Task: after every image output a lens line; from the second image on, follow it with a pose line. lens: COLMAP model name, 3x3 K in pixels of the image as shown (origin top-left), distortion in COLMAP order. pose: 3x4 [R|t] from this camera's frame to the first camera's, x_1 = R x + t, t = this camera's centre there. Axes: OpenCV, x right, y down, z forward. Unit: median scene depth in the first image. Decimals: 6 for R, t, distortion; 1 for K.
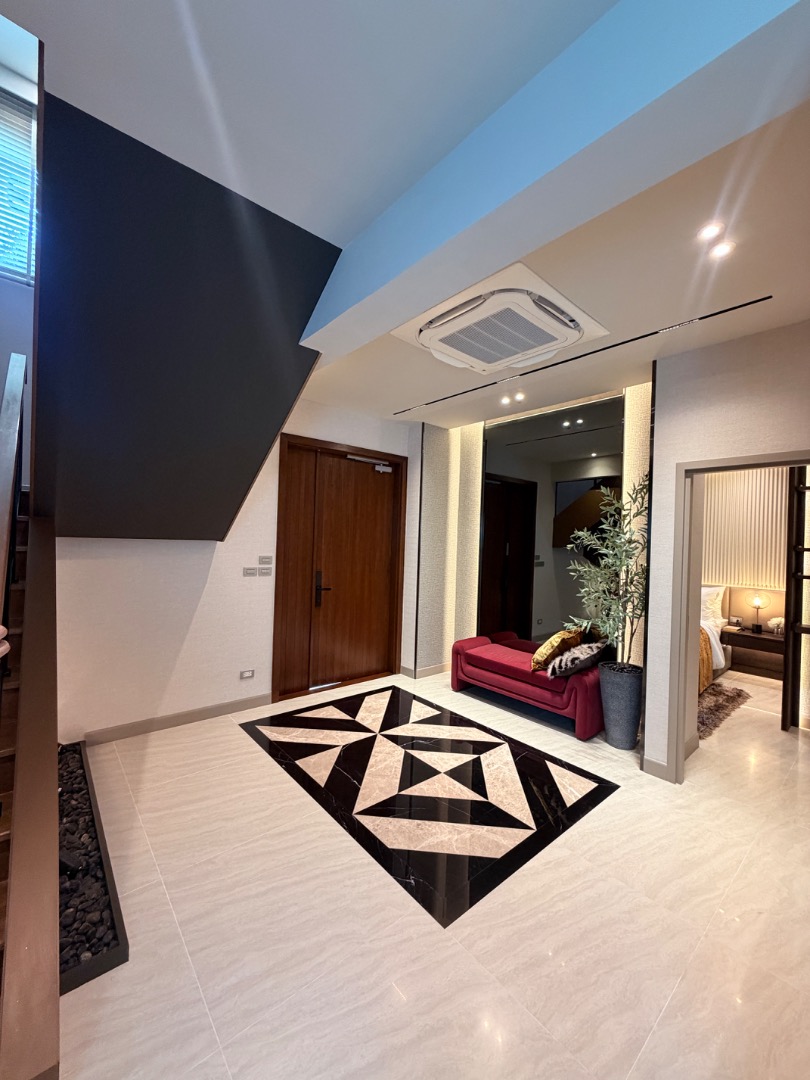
lens RADIAL K [[431.0, 0, 405.6], [0, 431.0, 539.0], [0, 0, 1]] dist [0.000367, -0.000022]
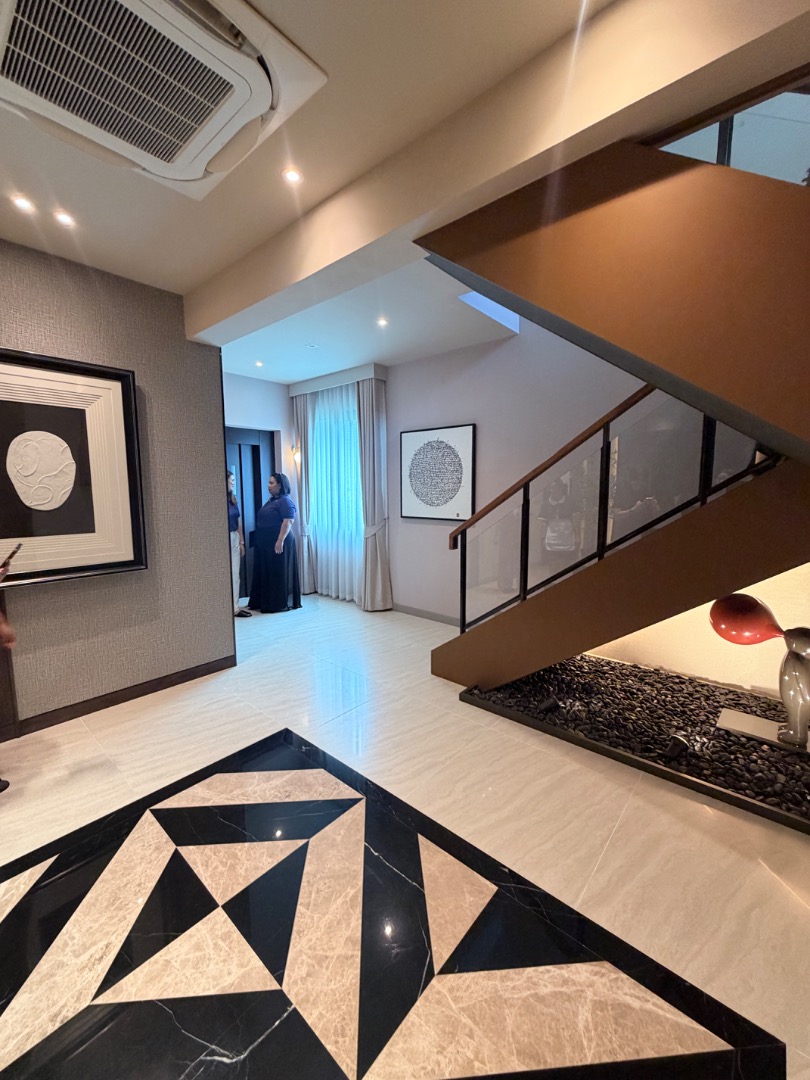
lens RADIAL K [[431.0, 0, 408.0], [0, 431.0, 536.9], [0, 0, 1]] dist [0.000367, -0.000022]
pose [[-0.987563, -0.012465, -0.156728, -0.060052], [-0.030771, 0.992898, 0.114924, 0.017131], [0.154182, 0.118318, -0.980933, 1.634518]]
